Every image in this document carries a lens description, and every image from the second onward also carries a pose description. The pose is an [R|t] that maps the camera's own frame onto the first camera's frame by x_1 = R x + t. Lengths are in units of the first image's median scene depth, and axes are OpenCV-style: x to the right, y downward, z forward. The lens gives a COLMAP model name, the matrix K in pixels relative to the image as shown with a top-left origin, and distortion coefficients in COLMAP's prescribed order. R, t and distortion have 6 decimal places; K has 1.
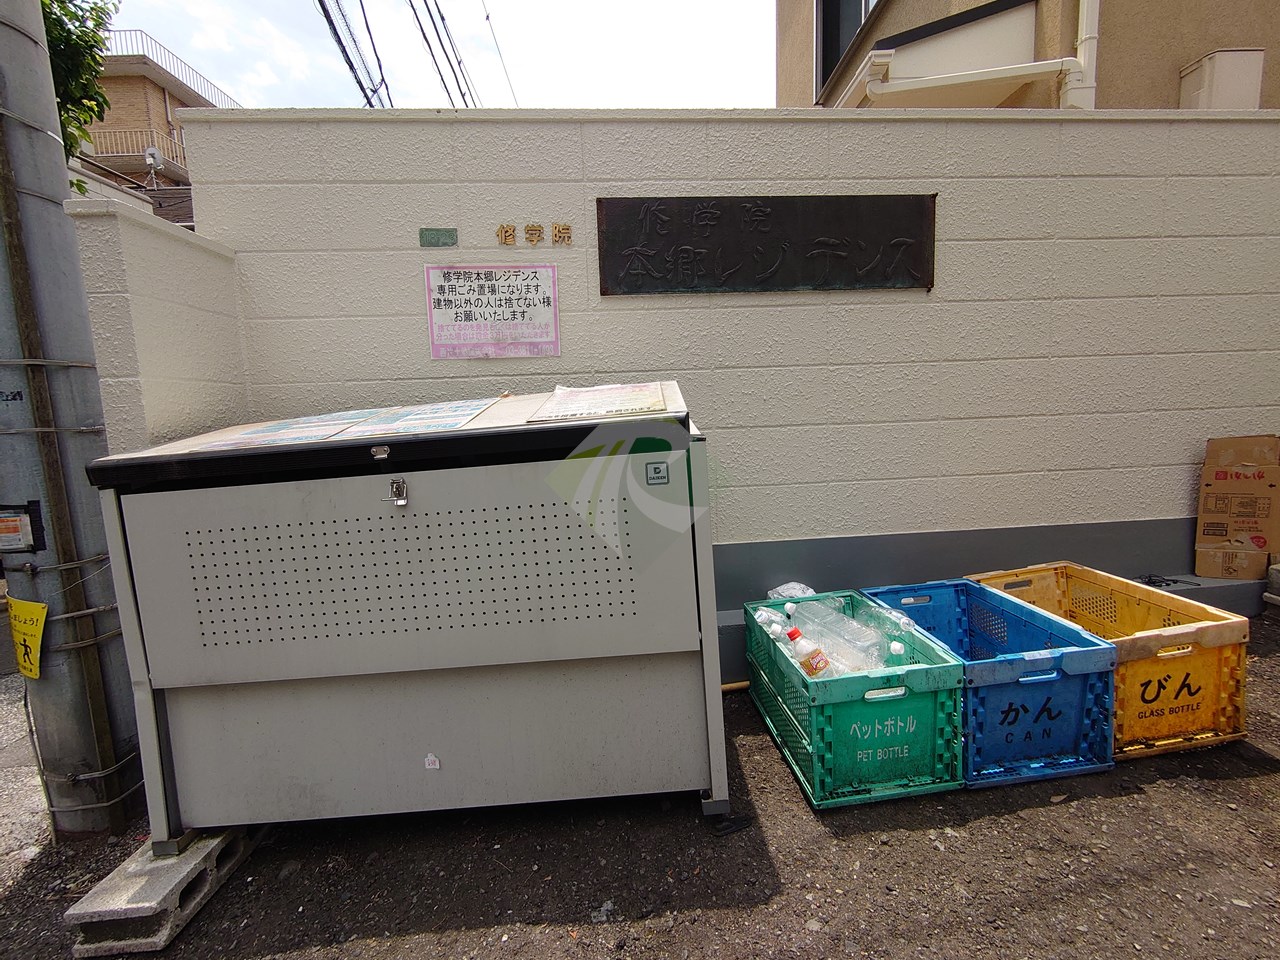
lens RADIAL K [[549.2, 0, 639.0], [0, 549.2, 481.5], [0, 0, 1]] dist [0.000284, -0.001173]
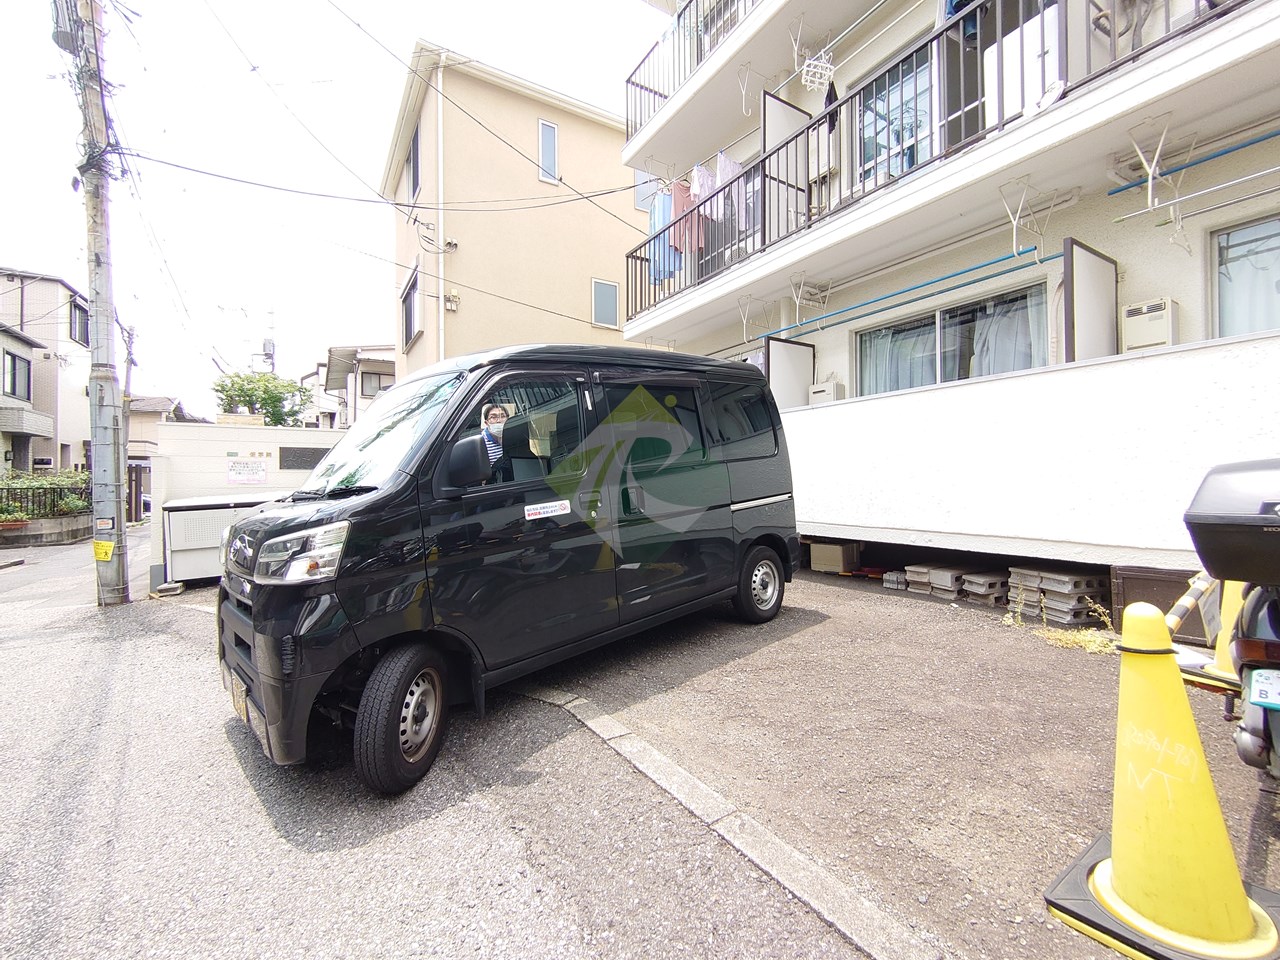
lens RADIAL K [[549.2, 0, 642.4], [0, 549.2, 483.8], [0, 0, 1]] dist [0.000284, -0.001173]
pose [[0.871746, 0.030713, 0.488994, 0.292644], [0.035786, 0.991376, -0.126065, 0.383935], [-0.488649, 0.127396, 0.863129, -3.864683]]
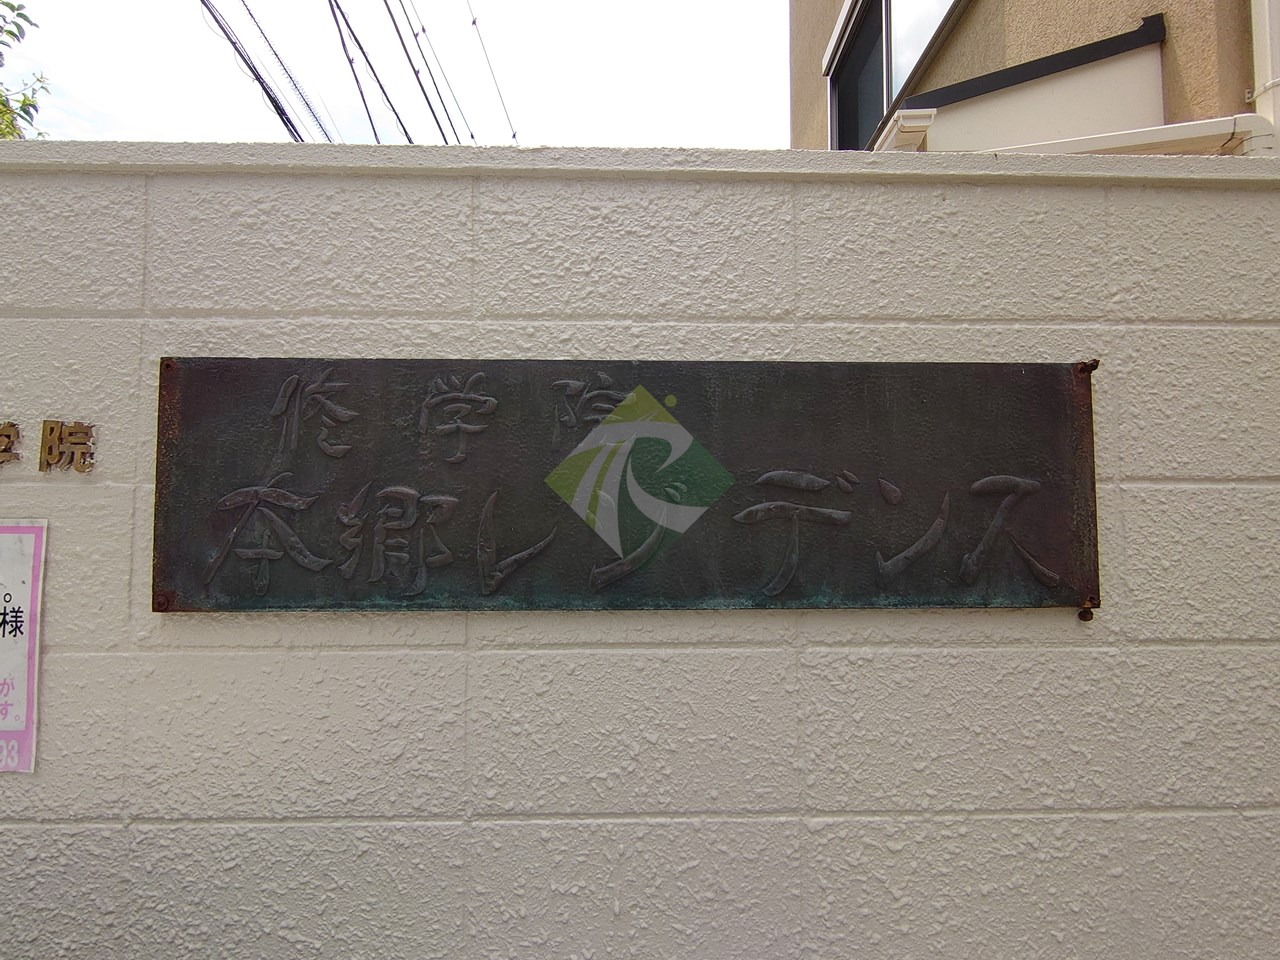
lens RADIAL K [[549.2, 0, 643.3], [0, 549.2, 474.6], [0, 0, 1]] dist [0.000284, -0.001173]
pose [[0.998061, 0.034909, -0.051525, 0.264643], [-0.042749, 0.986209, -0.159888, -0.382039], [0.045233, 0.161781, 0.985789, 0.641790]]
